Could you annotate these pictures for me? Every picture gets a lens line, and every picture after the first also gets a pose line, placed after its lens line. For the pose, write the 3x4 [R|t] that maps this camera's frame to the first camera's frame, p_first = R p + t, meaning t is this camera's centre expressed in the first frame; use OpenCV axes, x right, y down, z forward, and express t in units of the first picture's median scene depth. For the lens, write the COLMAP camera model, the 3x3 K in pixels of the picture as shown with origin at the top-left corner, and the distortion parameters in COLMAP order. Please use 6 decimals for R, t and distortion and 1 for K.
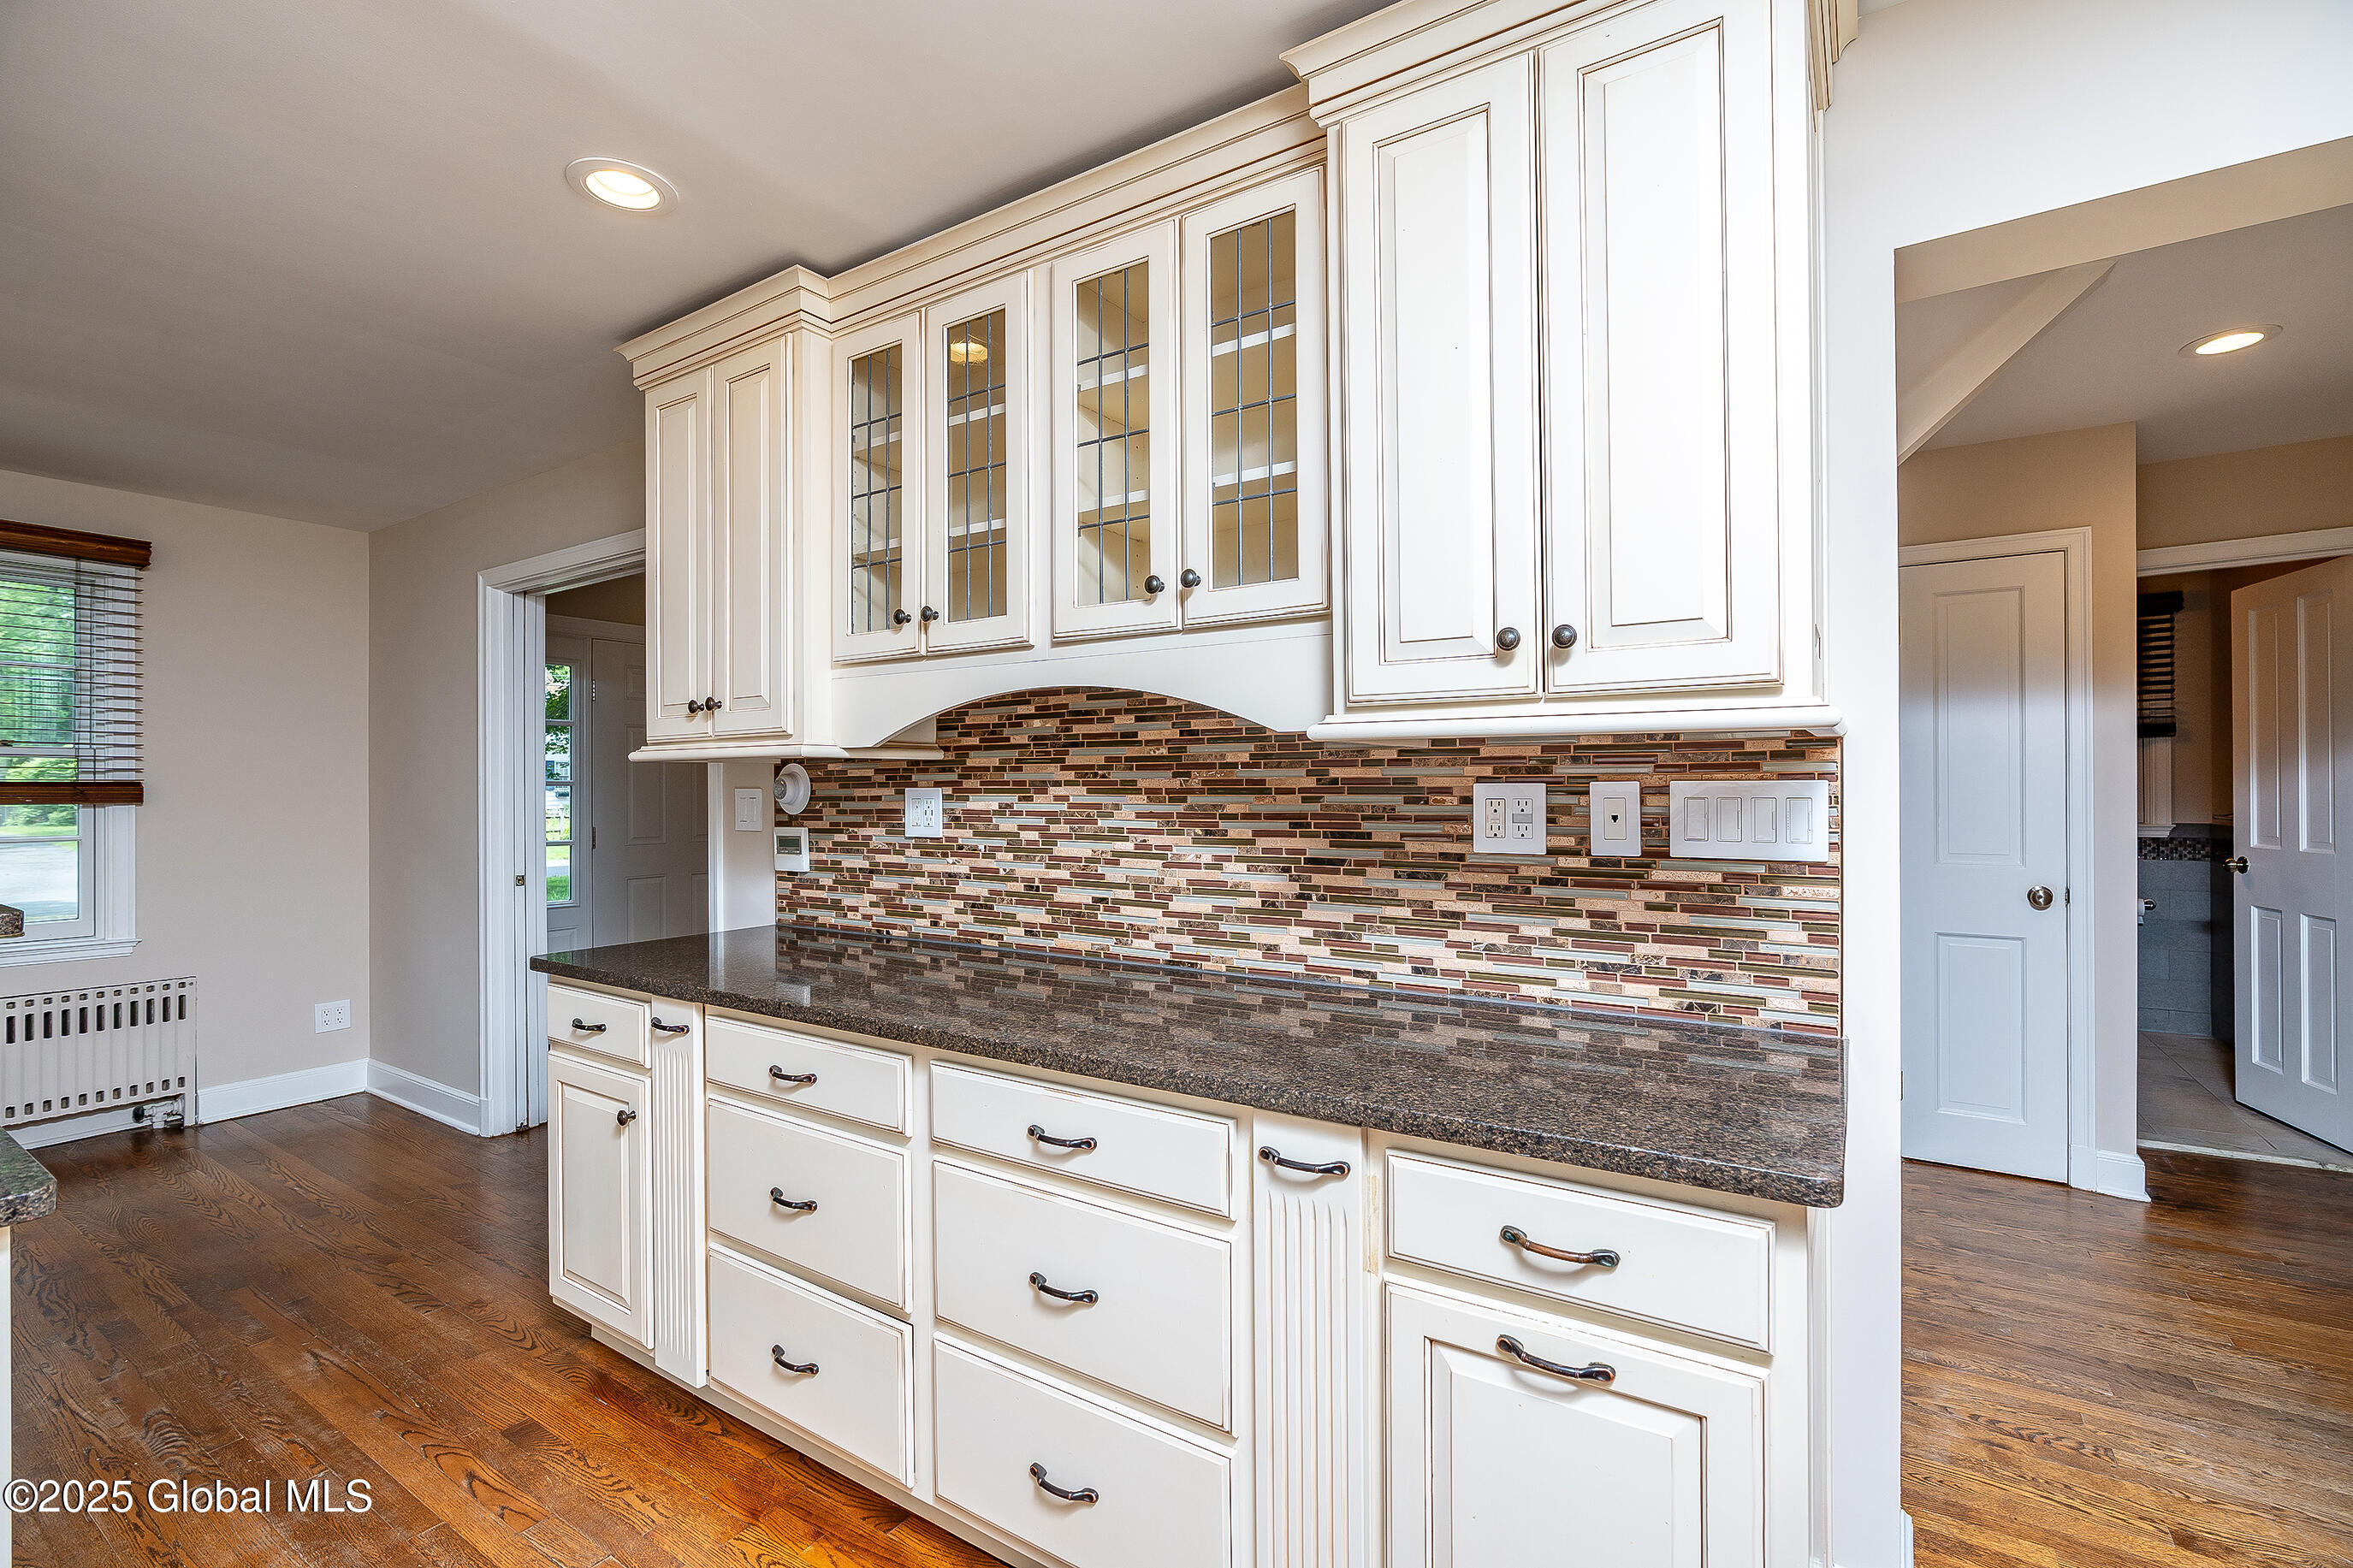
lens RADIAL K [[1064.8, 0, 1164.9], [0, 1064.8, 772.5], [0, 0, 1]] dist [-0.014341, 0.005112]
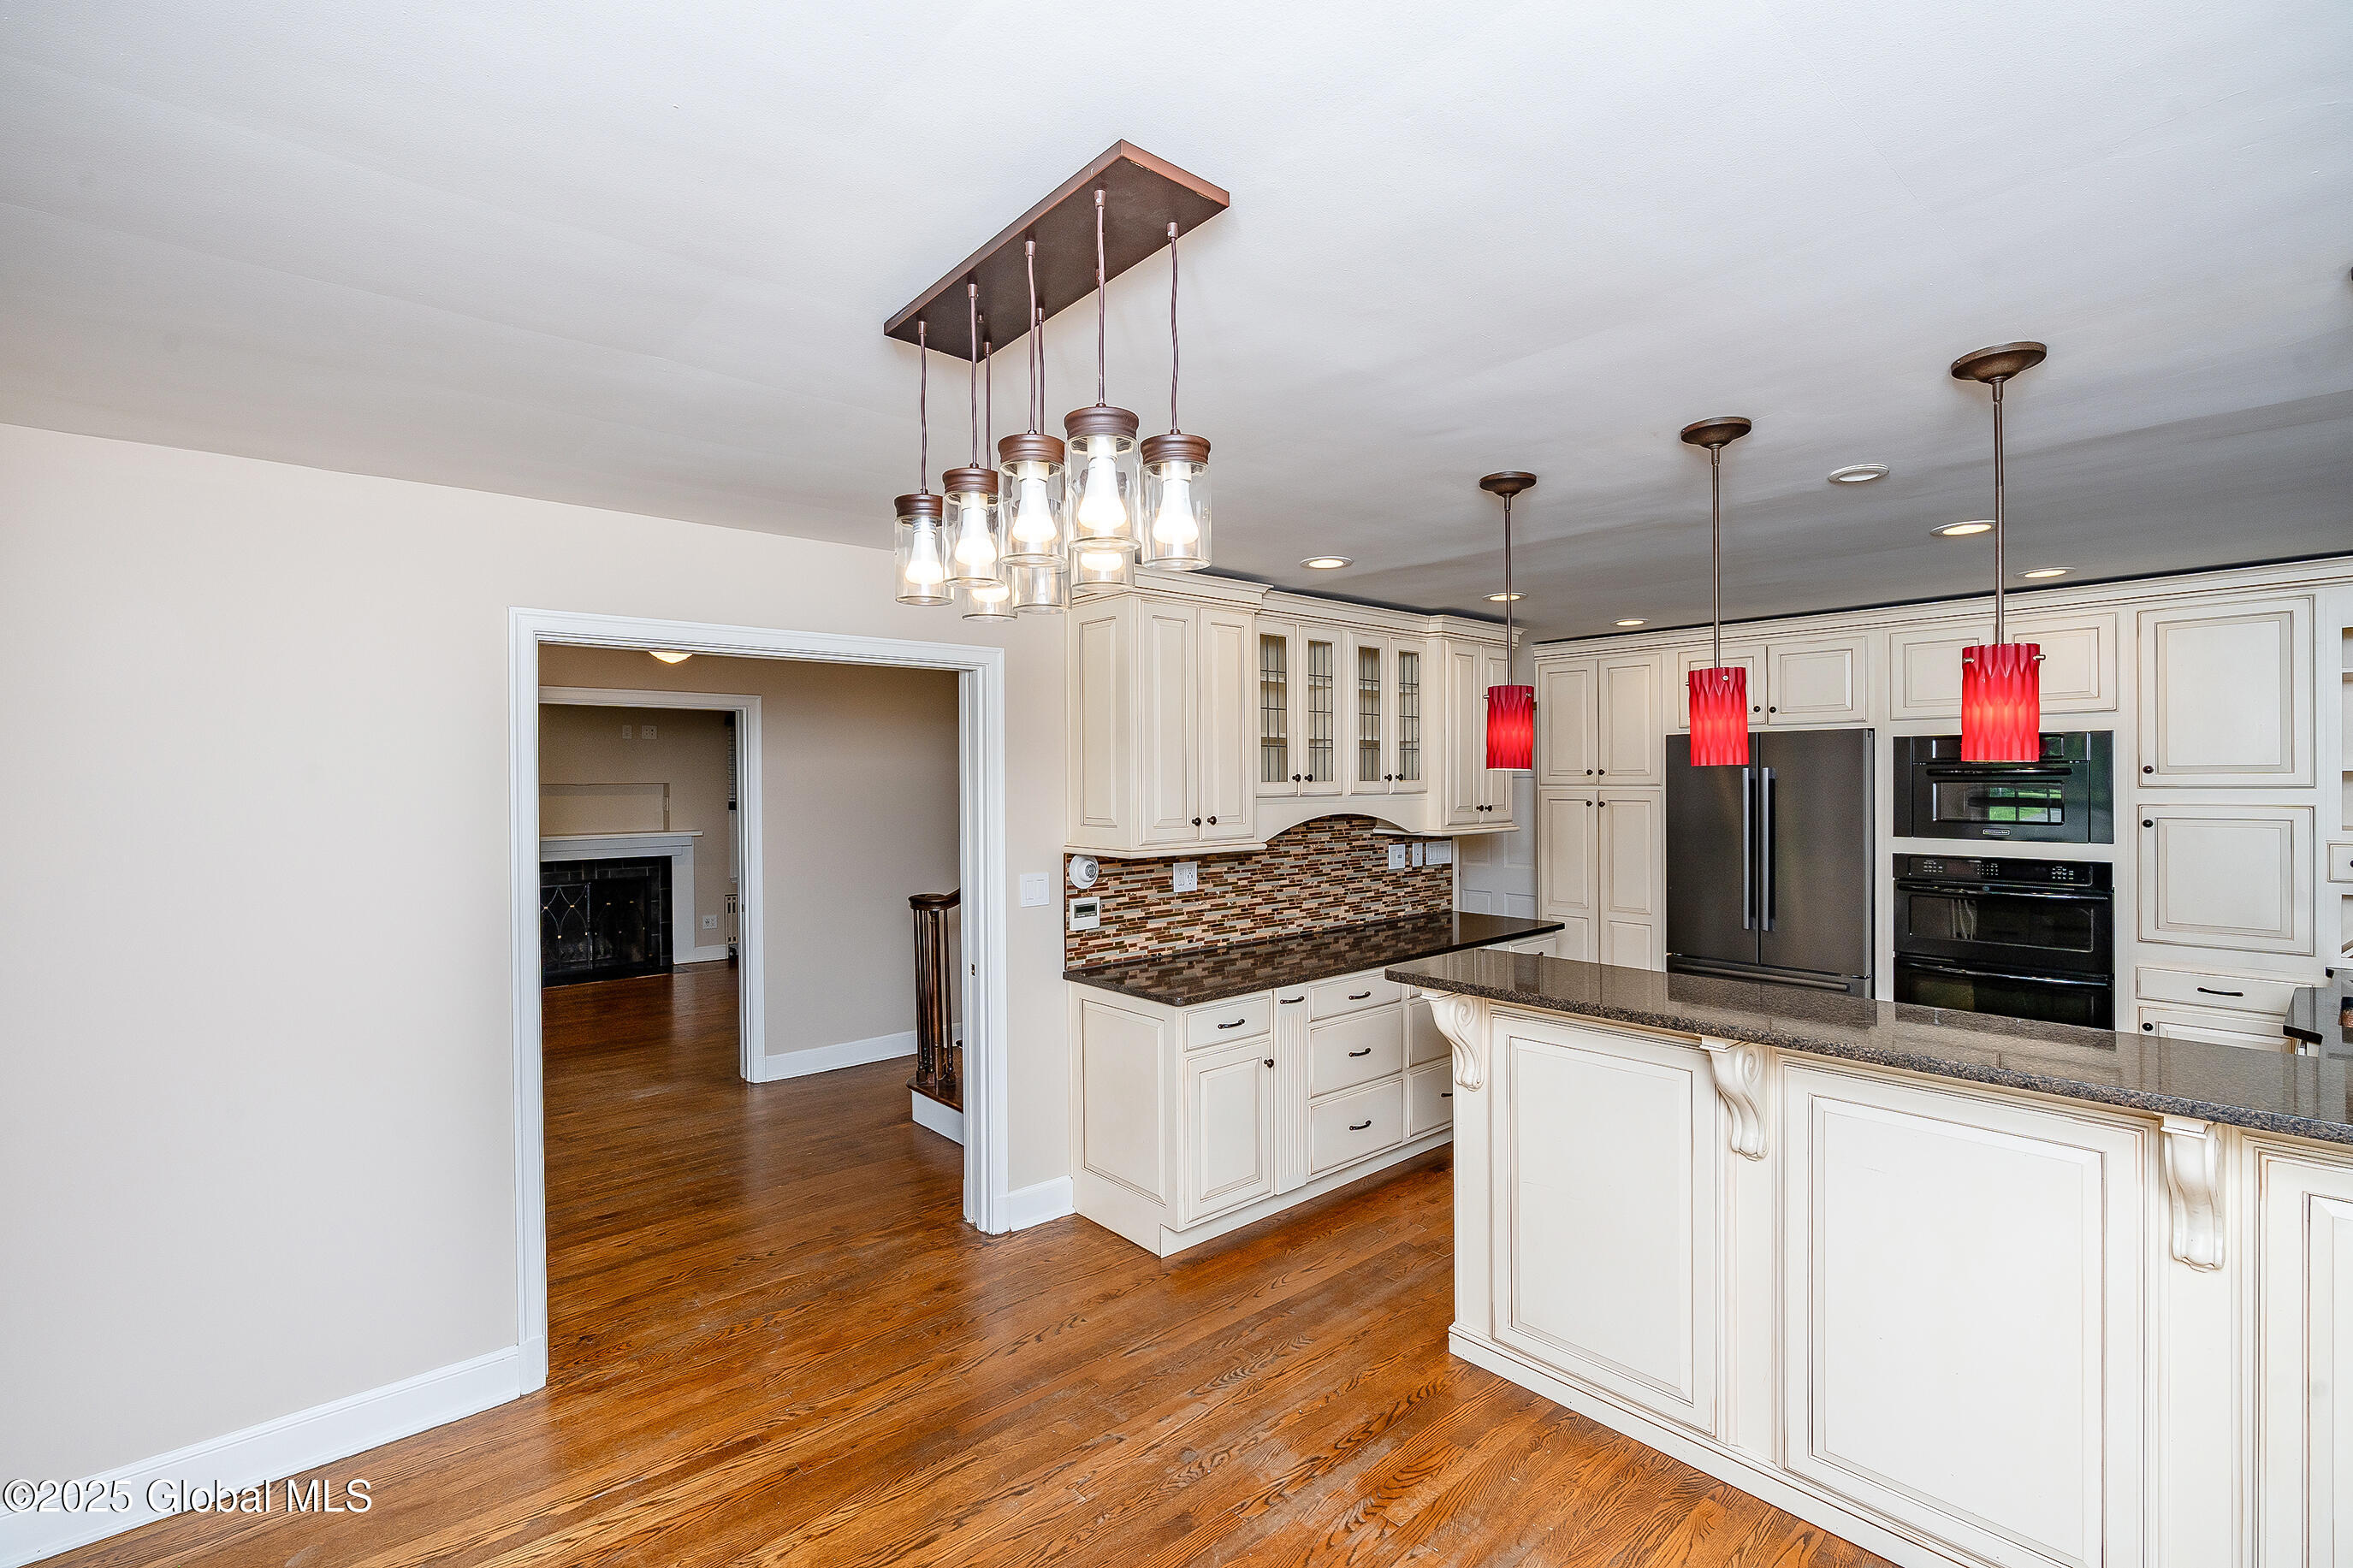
lens RADIAL K [[1064.8, 0, 1175.1], [0, 1064.8, 785.5], [0, 0, 1]] dist [-0.014341, 0.005112]
pose [[0.245696, -0.000579, 0.969347, -2.174162], [-0.002809, 0.999995, 0.001310, -0.126679], [-0.969343, -0.003045, 0.245694, 0.704902]]
